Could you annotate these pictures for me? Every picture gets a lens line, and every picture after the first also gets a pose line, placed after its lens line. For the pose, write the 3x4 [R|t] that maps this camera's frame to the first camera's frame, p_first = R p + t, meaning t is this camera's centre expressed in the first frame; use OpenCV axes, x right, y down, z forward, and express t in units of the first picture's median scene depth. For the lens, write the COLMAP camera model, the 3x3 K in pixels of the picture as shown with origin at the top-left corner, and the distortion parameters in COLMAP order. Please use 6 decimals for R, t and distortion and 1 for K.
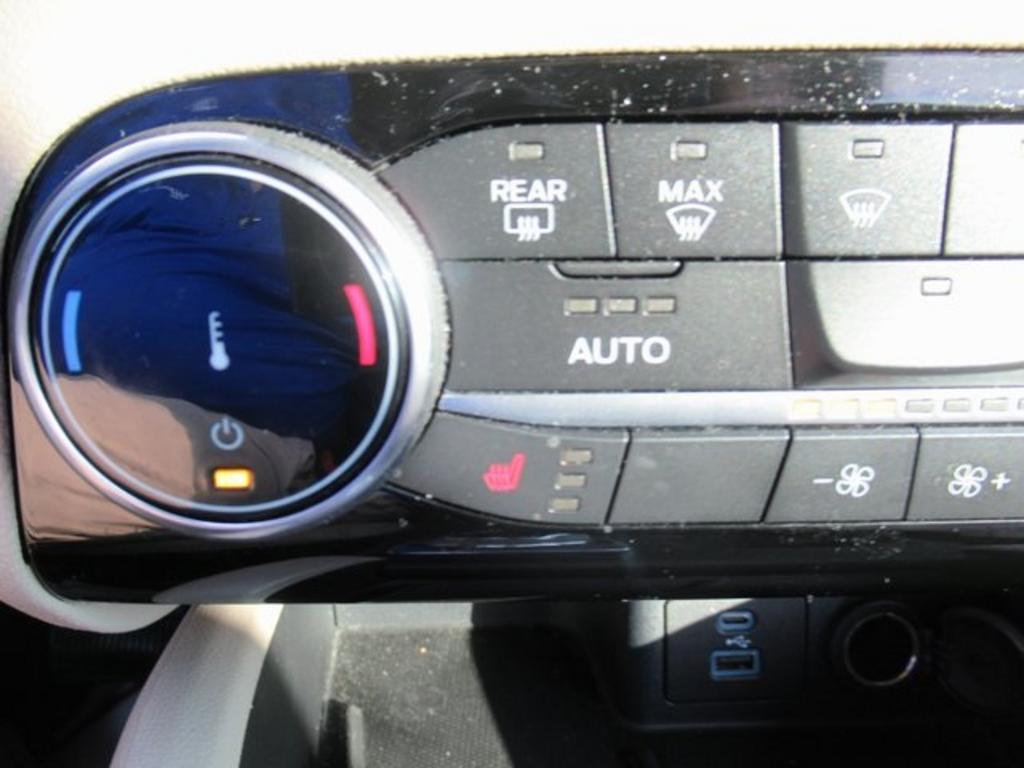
lens RADIAL K [[758.2, 0, 512.8], [0, 758.2, 383.2], [0, 0, 1]] dist [-0.008356, 0.001173]
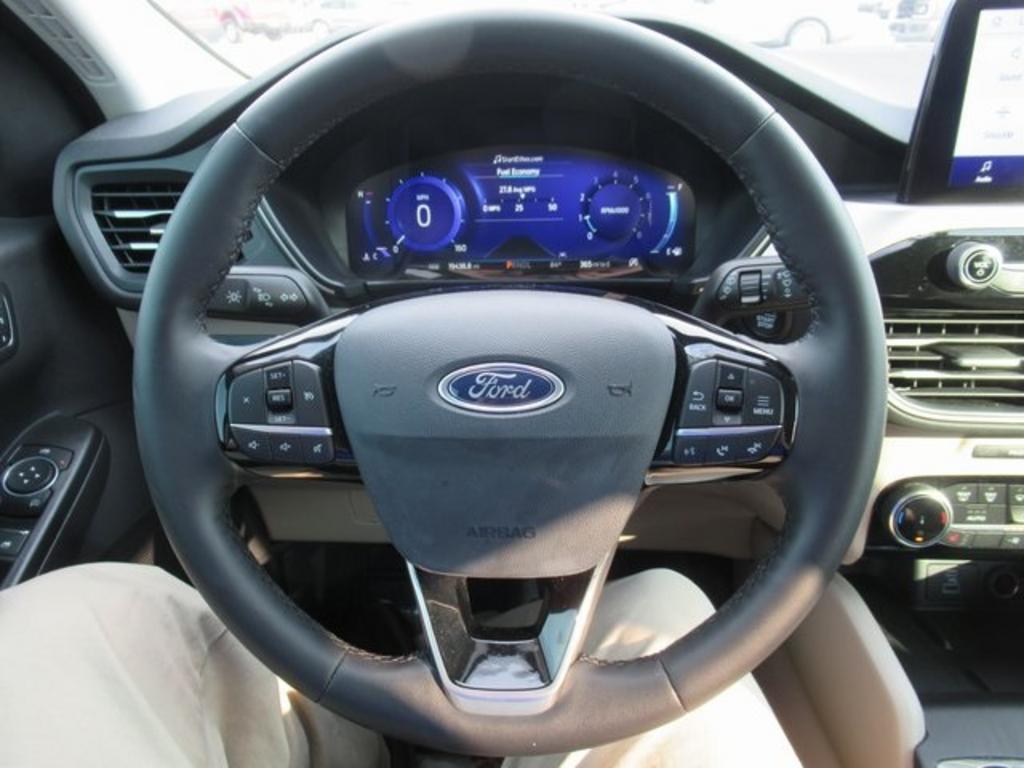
lens RADIAL K [[758.2, 0, 517.3], [0, 758.2, 378.4], [0, 0, 1]] dist [-0.008356, 0.001173]
pose [[0.997583, 0.017978, -0.067121, -3.029868], [-0.016396, 0.999576, 0.024059, -1.207551], [0.067525, -0.022900, 0.997455, -5.057588]]
